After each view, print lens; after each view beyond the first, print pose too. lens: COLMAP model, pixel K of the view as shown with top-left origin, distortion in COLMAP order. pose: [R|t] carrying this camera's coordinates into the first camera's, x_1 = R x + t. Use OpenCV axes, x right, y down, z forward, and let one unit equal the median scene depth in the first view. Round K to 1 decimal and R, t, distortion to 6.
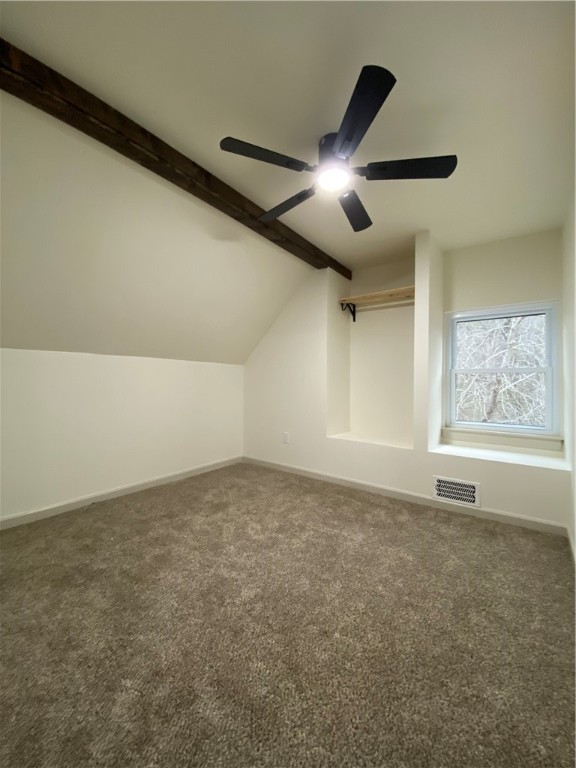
lens RADIAL K [[308.8, 0, 288.8], [0, 308.8, 382.0], [0, 0, 1]] dist [-0.011454, -0.011325]
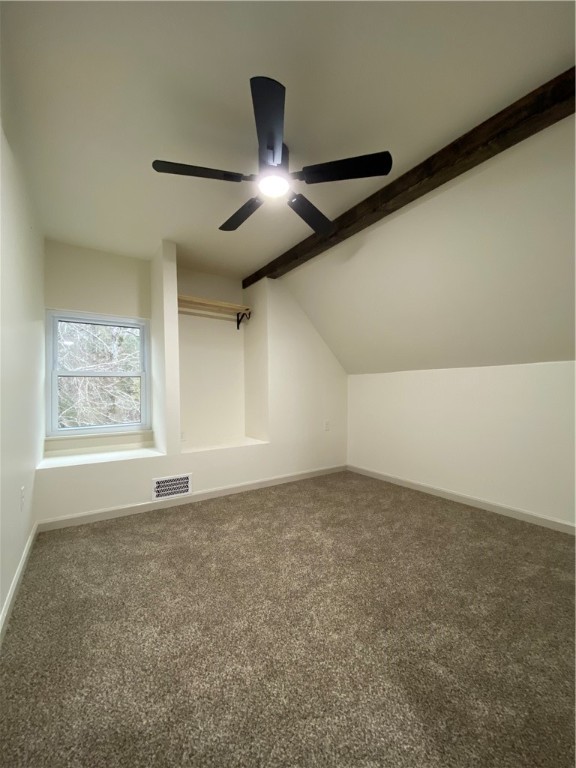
lens RADIAL K [[308.8, 0, 288.7], [0, 308.8, 384.3], [0, 0, 1]] dist [-0.011454, -0.011325]
pose [[0.341624, -0.003610, 0.939830, -0.329138], [0.007017, 0.999975, 0.001290, -0.006003], [-0.939810, 0.006153, 0.341641, 0.231828]]
